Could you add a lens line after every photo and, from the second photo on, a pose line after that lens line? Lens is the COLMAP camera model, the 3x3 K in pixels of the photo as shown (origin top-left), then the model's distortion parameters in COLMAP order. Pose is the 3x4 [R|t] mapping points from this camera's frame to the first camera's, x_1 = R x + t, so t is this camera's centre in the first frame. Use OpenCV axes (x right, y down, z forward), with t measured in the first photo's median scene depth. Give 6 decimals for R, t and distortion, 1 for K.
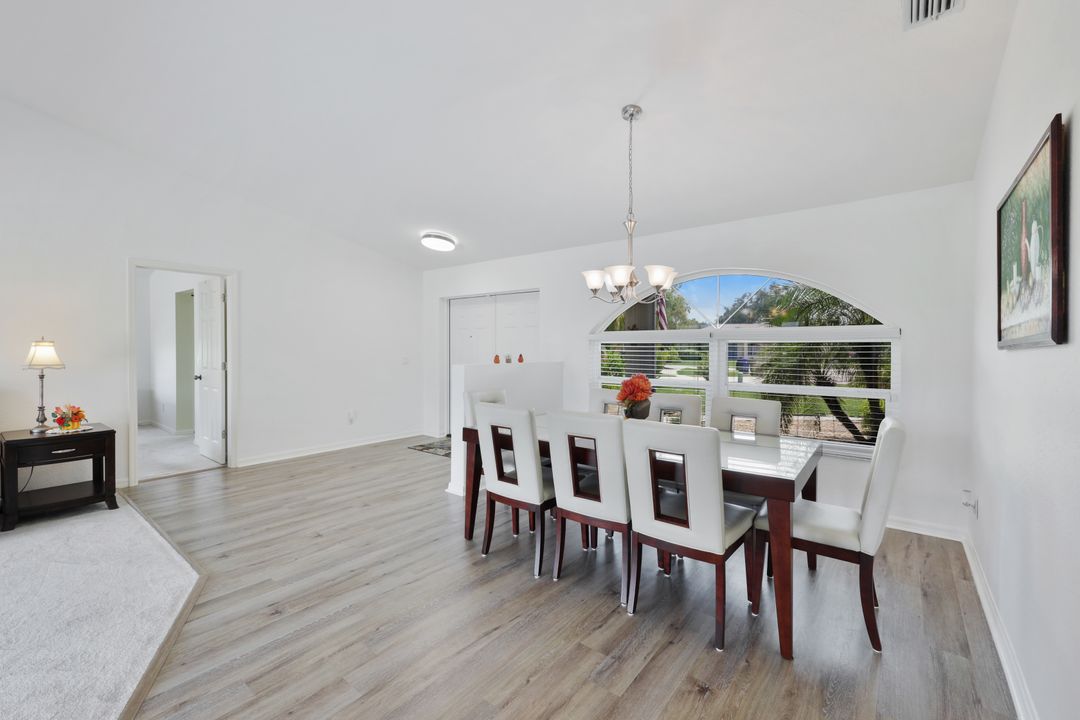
lens RADIAL K [[449.3, 0, 541.3], [0, 449.3, 353.4], [0, 0, 1]] dist [0.005416, -0.000775]
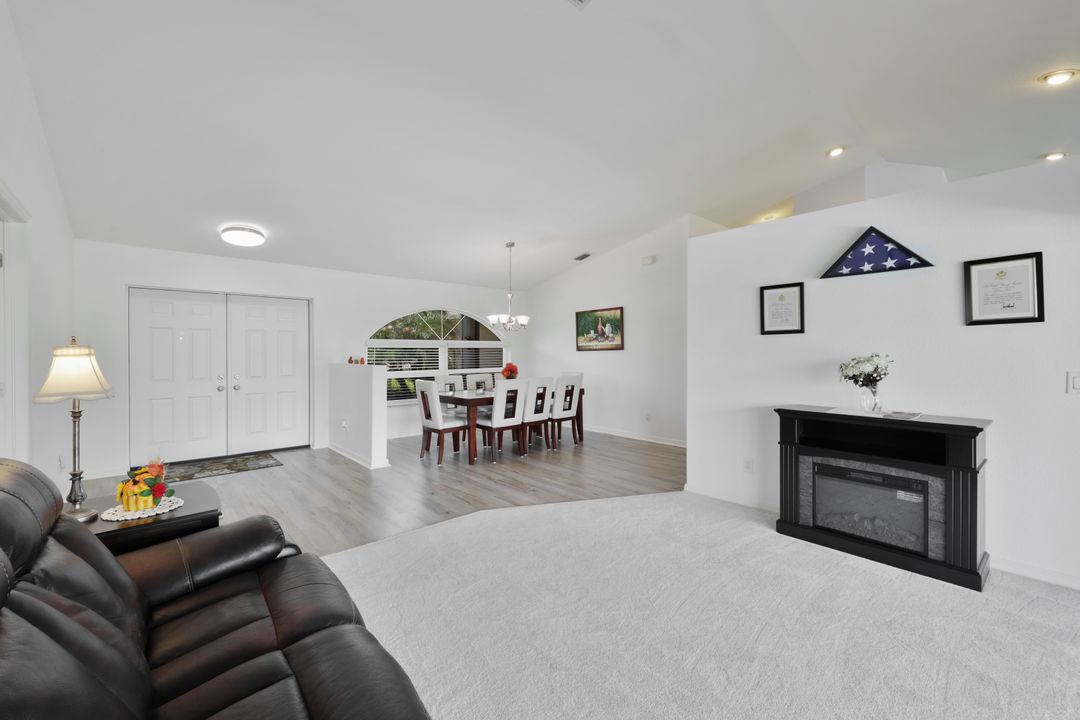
lens RADIAL K [[449.3, 0, 519.1], [0, 449.3, 350.6], [0, 0, 1]] dist [0.005416, -0.000775]
pose [[0.193359, -0.005013, 0.981115, -1.783255], [0.012528, 0.999918, 0.002640, -0.018813], [-0.981048, 0.011781, 0.193406, 0.493172]]
